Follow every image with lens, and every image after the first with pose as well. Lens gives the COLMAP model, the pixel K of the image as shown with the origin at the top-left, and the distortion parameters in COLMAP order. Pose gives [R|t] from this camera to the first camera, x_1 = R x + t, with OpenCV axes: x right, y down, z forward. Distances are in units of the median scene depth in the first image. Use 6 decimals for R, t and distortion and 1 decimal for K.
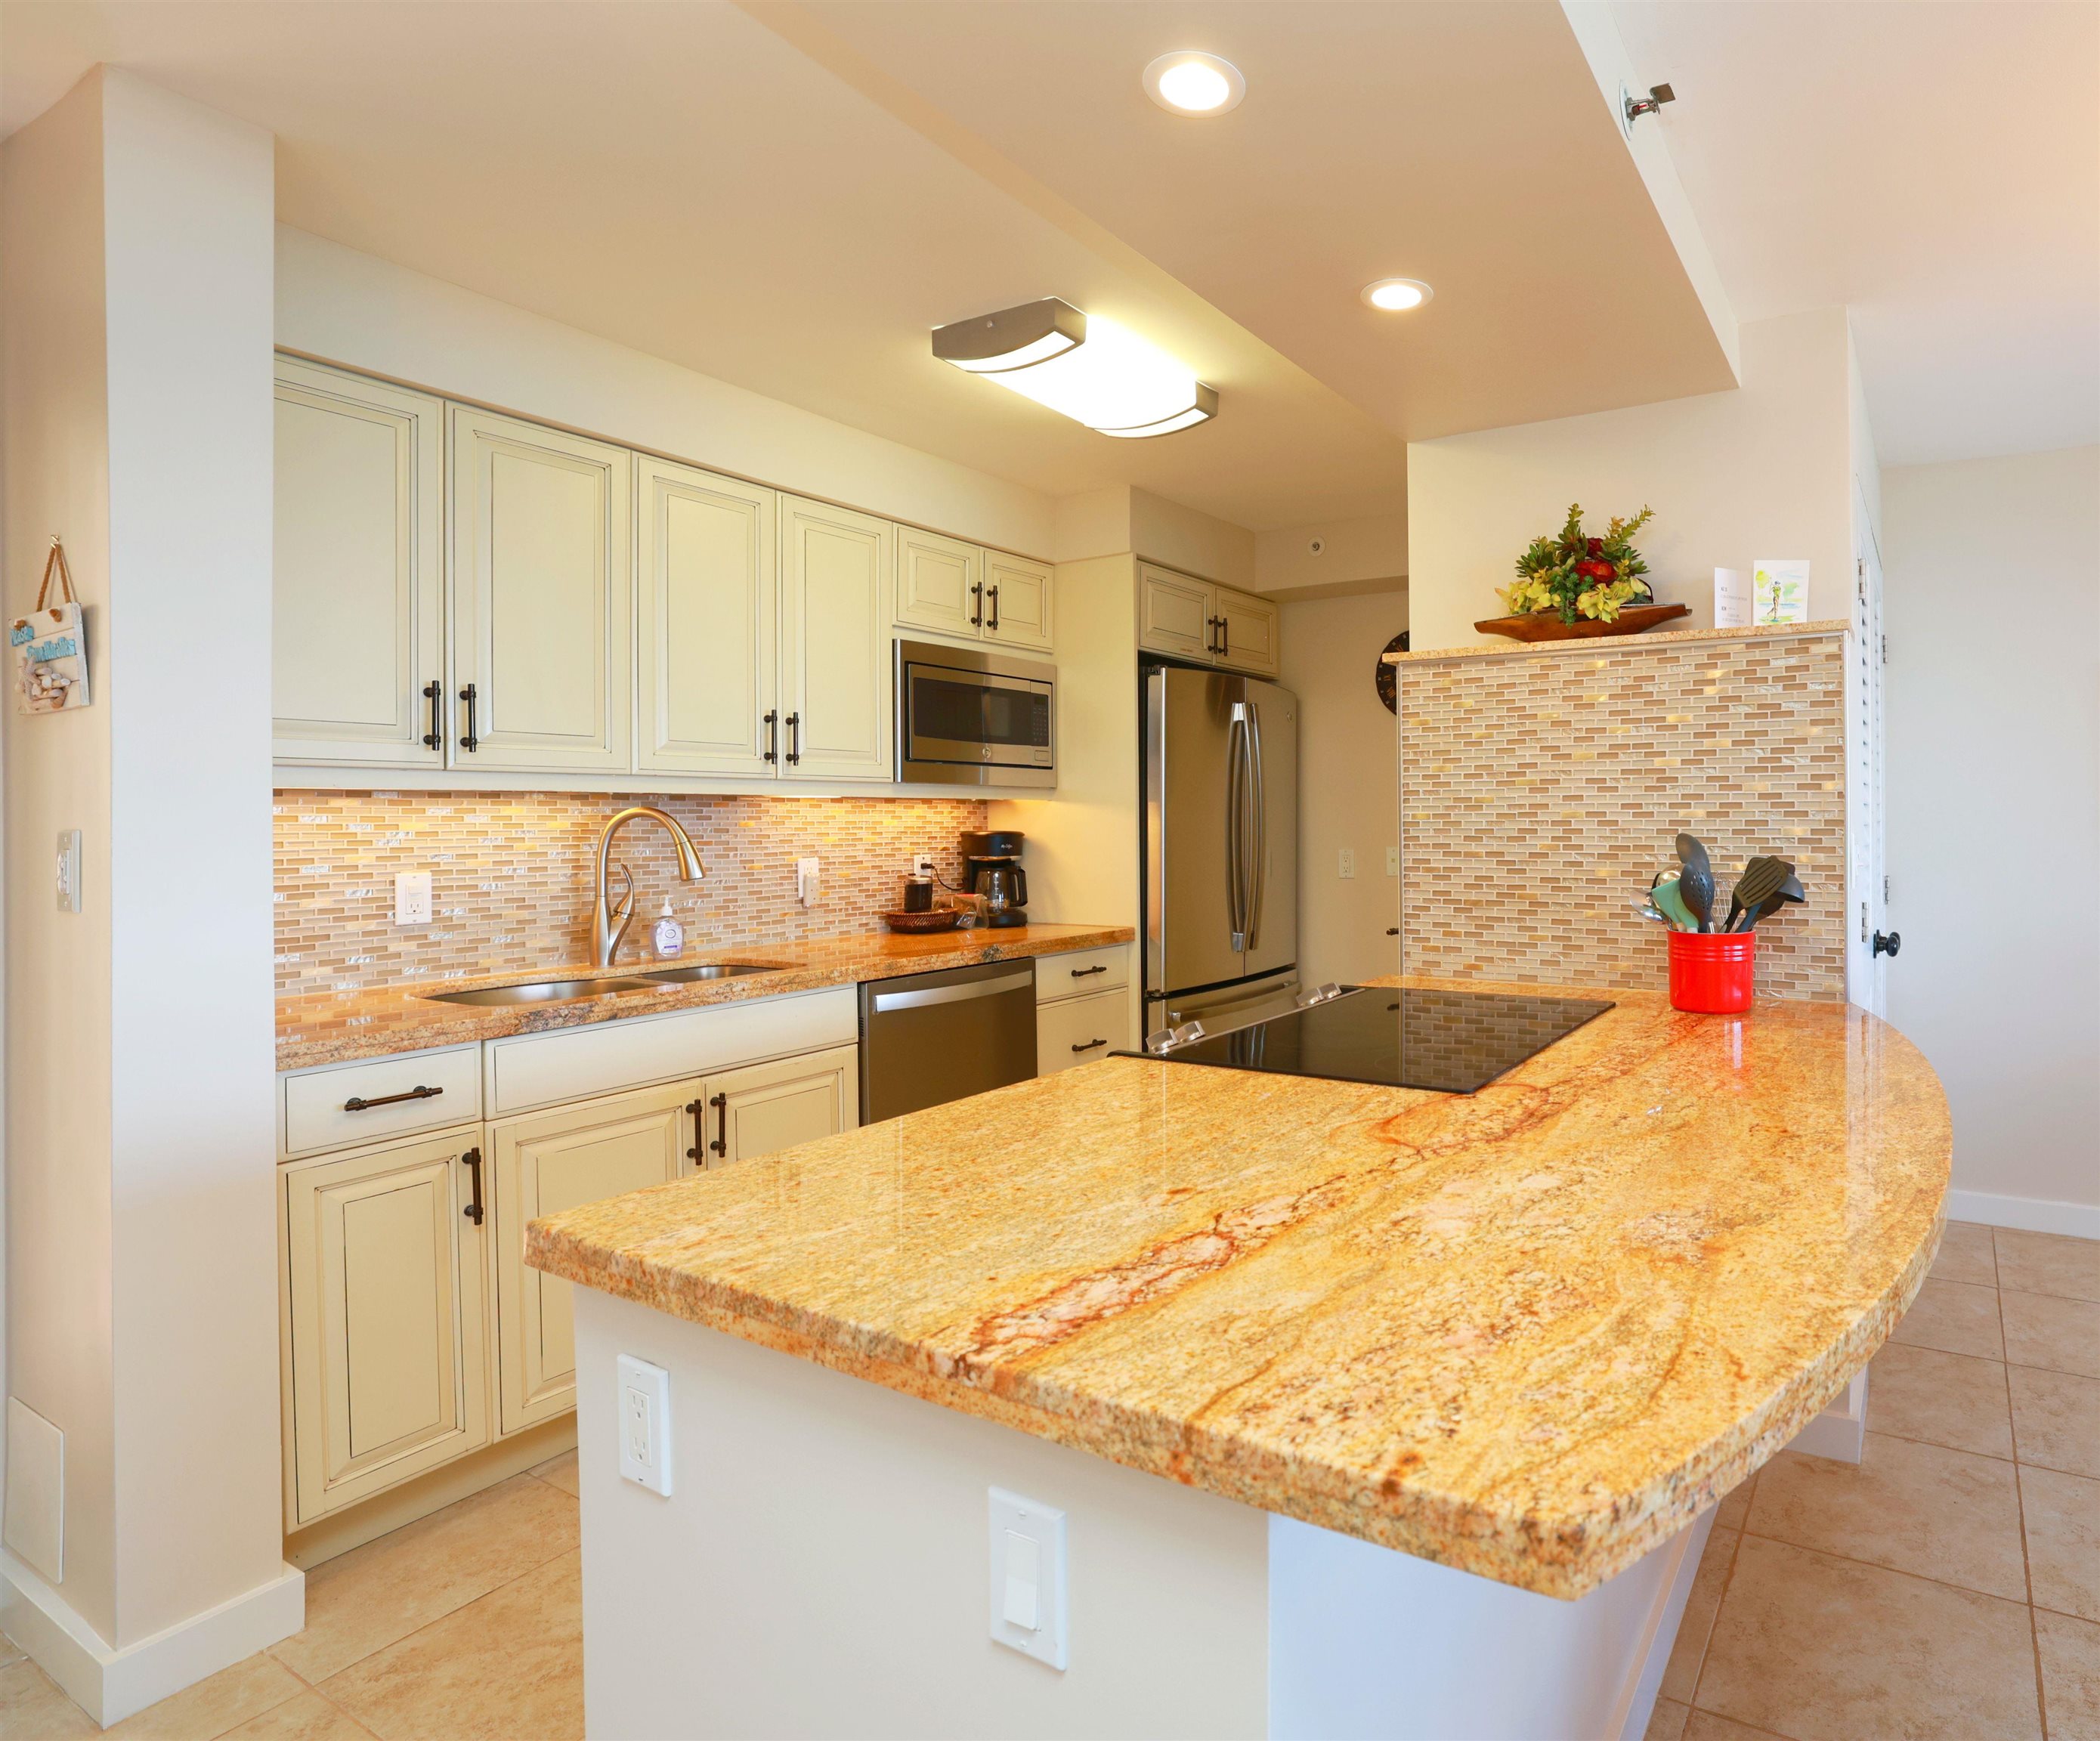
lens RADIAL K [[1156.1, 0, 1340.7], [0, 1156.1, 821.7], [0, 0, 1]] dist [-0.037408, 0.013082]
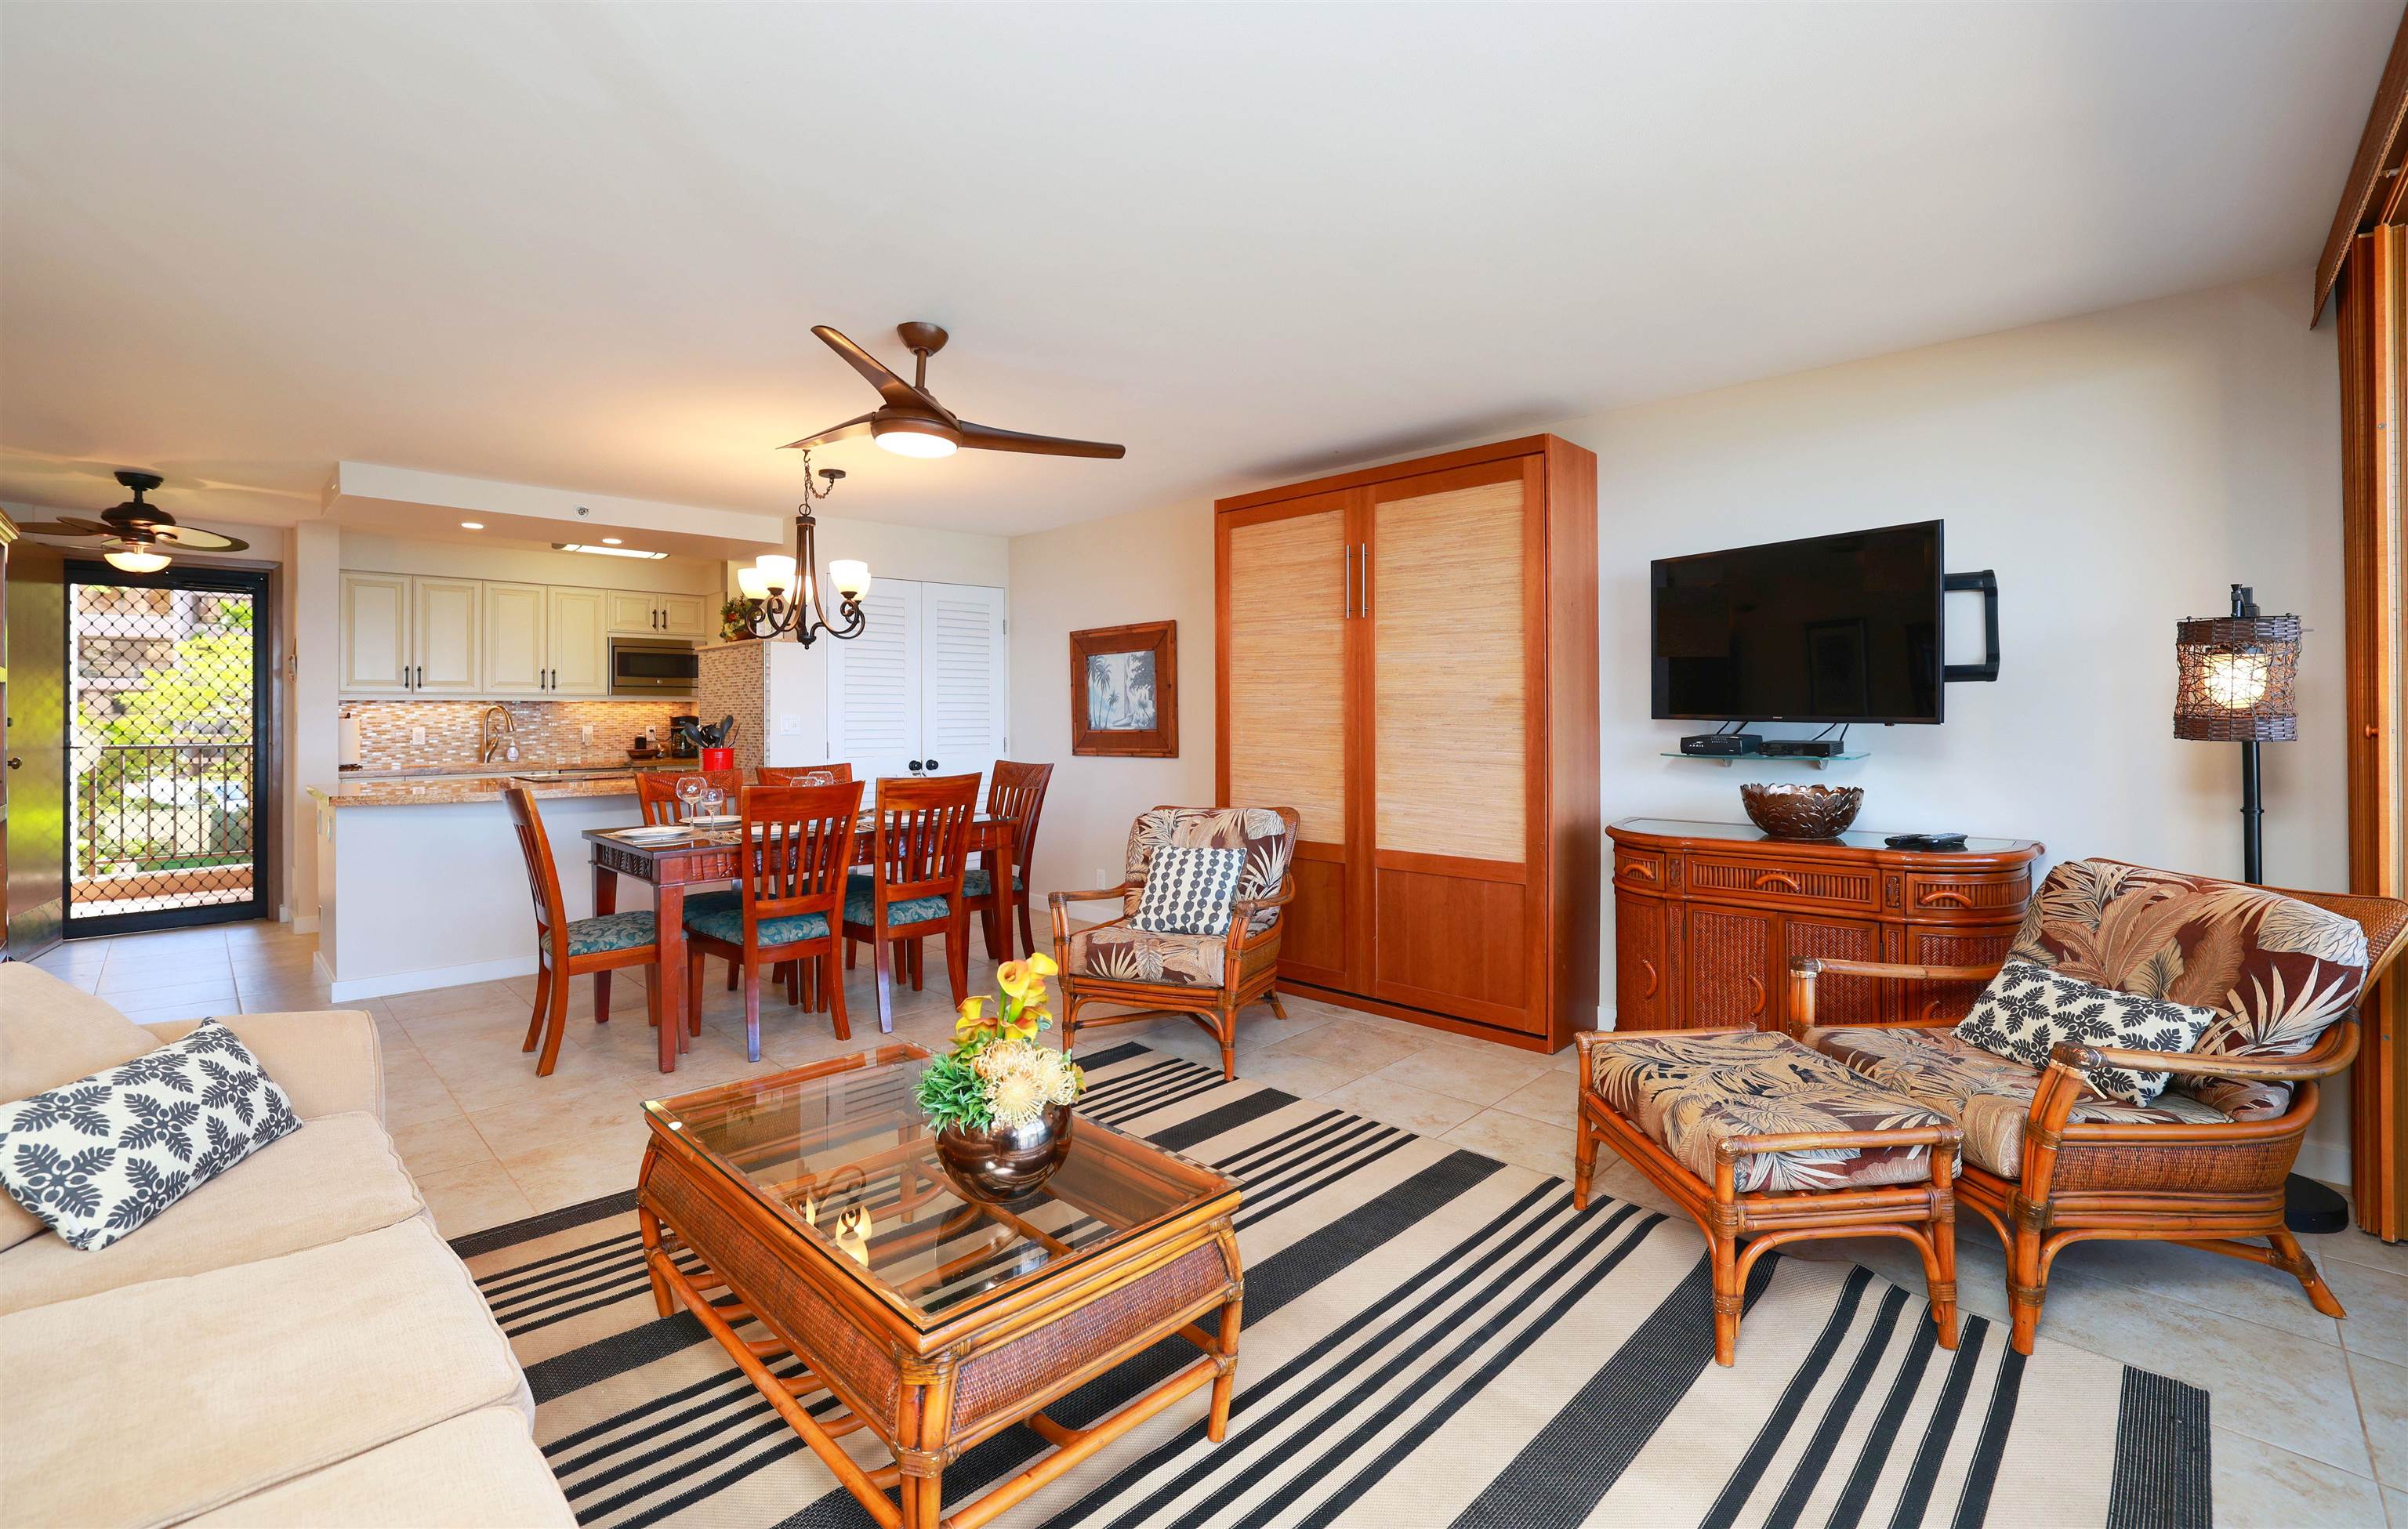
lens RADIAL K [[1047.9, 0, 1201.3], [0, 1047.9, 701.1], [0, 0, 1]] dist [-0.020688, 0.003756]
pose [[0.952908, -0.003801, -0.303235, 1.842301], [-0.000237, 0.999912, -0.013278, 0.009839], [0.303258, 0.012724, 0.952823, -0.910672]]
